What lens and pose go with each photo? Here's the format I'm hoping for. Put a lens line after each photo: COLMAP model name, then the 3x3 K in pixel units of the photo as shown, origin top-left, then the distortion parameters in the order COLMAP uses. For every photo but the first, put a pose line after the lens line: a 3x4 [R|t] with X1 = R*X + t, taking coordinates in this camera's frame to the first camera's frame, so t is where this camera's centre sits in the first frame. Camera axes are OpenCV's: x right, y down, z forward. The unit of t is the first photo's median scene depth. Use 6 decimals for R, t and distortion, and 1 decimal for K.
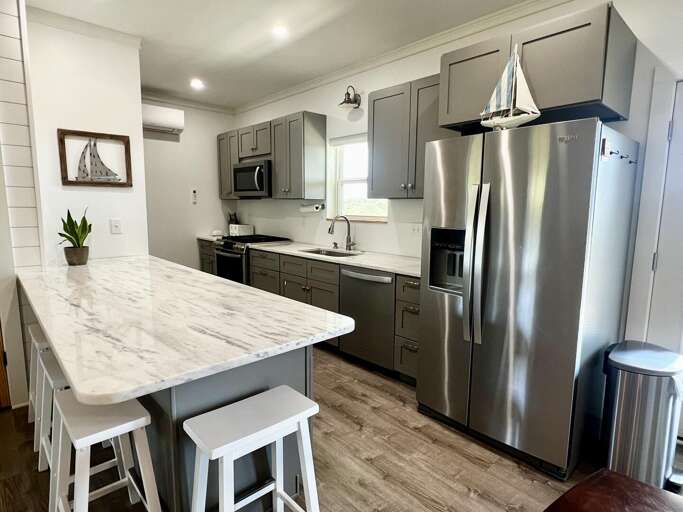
lens RADIAL K [[387.8, 0, 341.5], [0, 387.8, 256.0], [0, 0, 1]] dist [-0.000123, -0.000145]
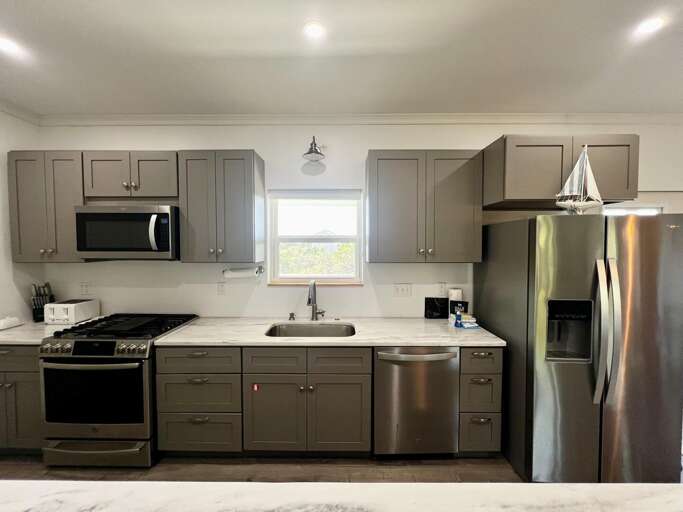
lens RADIAL K [[279.3, 0, 345.3], [0, 279.3, 254.1], [0, 0, 1]] dist [-0.002821, -0.000163]
pose [[0.685810, -0.030741, 0.727131, -0.351055], [0.101920, 0.993319, -0.054134, -0.110787], [-0.720608, 0.111235, 0.684361, 0.471715]]
